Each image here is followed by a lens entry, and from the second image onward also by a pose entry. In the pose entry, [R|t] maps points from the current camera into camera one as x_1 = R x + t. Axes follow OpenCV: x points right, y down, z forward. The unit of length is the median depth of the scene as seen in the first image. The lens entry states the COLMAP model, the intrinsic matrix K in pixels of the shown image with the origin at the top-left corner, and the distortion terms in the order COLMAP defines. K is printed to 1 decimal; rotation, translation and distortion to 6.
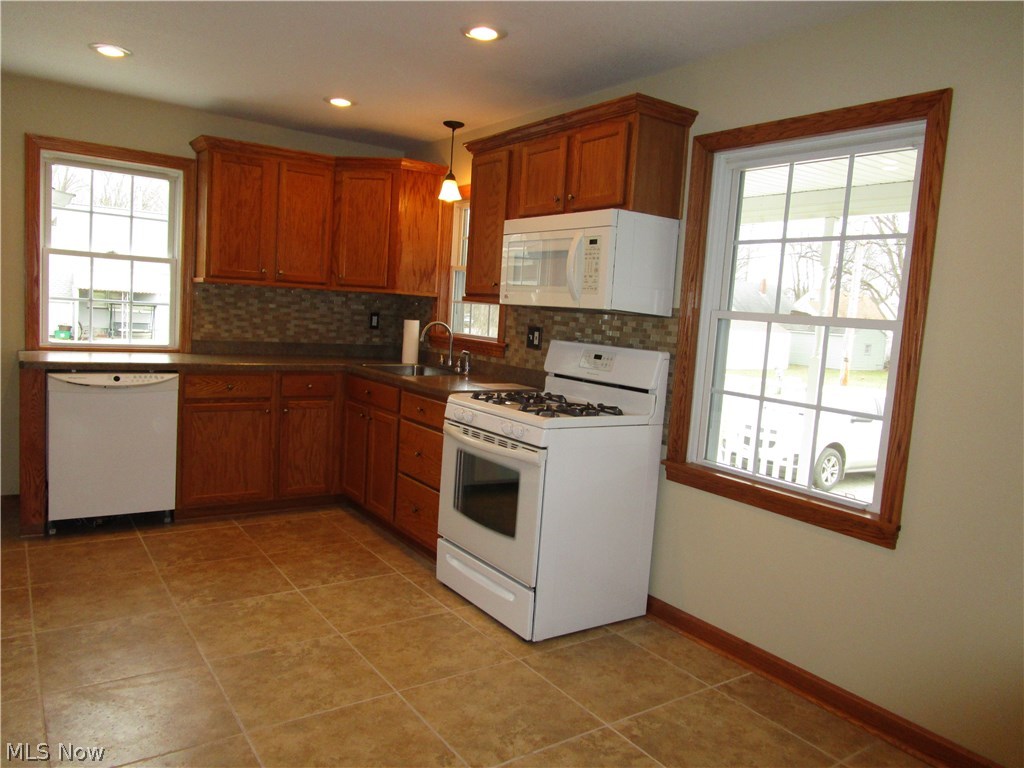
lens RADIAL K [[730.7, 0, 508.2], [0, 730.7, 384.2], [0, 0, 1]] dist [-0.011199, 0.004169]
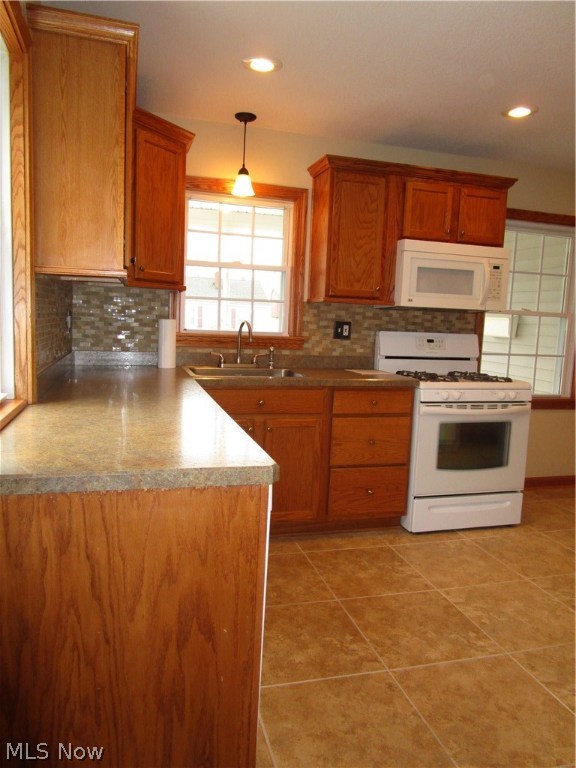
lens RADIAL K [[548.0, 0, 286.0], [0, 548.0, 381.0], [0, 0, 1]] dist [-0.011199, 0.004169]
pose [[0.324708, -0.160005, 0.932182, -1.004764], [0.077734, 0.986767, 0.142297, -0.136303], [-0.942614, 0.026257, 0.332849, 0.903797]]
